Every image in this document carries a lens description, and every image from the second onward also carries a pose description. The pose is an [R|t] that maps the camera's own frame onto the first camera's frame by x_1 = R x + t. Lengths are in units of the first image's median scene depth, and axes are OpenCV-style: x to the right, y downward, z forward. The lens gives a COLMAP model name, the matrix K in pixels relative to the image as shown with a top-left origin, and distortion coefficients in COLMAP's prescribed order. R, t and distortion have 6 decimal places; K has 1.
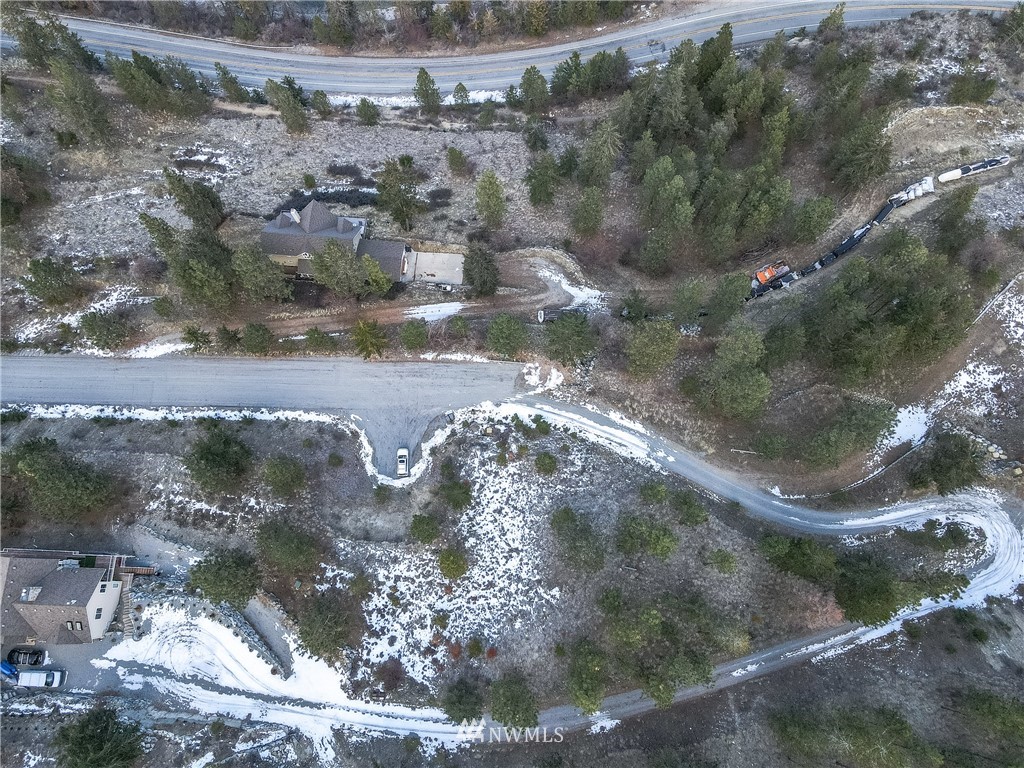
lens RADIAL K [[681.9, 0, 512.0], [0, 681.9, 384.0], [0, 0, 1]] dist [-0.025372, 0.003731]
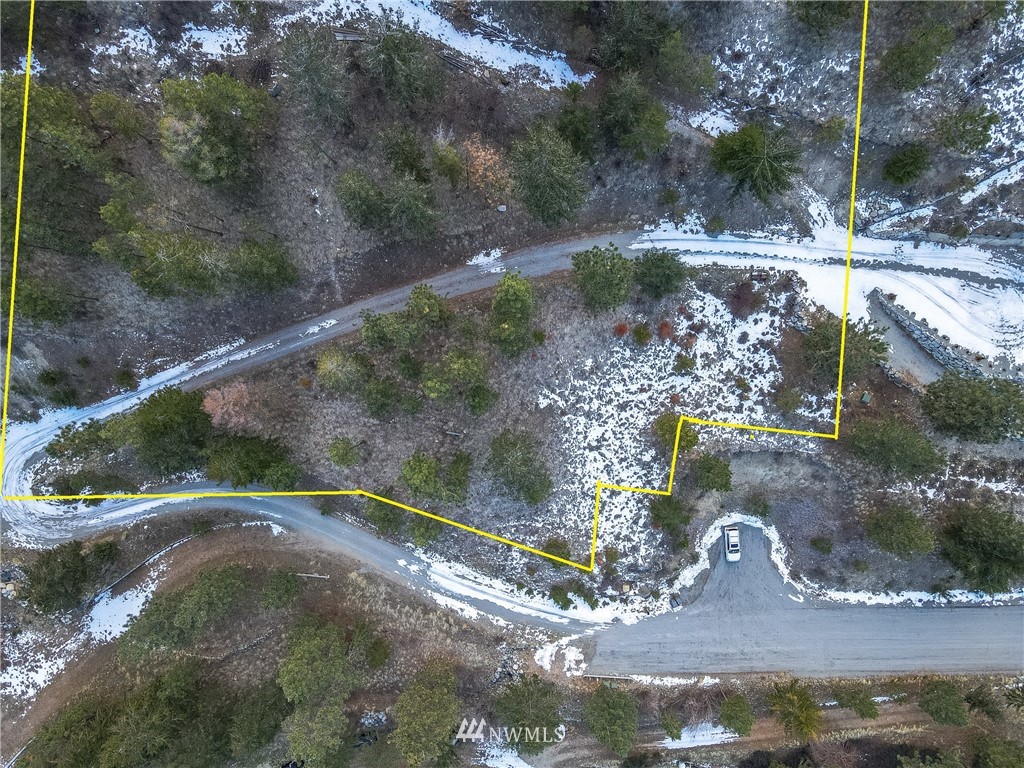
lens RADIAL K [[714.9, 0, 512.0], [0, 714.9, 384.0], [0, 0, 1]] dist [-0.065239, 0.030731]
pose [[-0.997623, 0.046204, 0.051123, 0.057108], [-0.030320, -0.960551, 0.276447, 0.088620], [0.061879, 0.274240, 0.959668, 0.159755]]
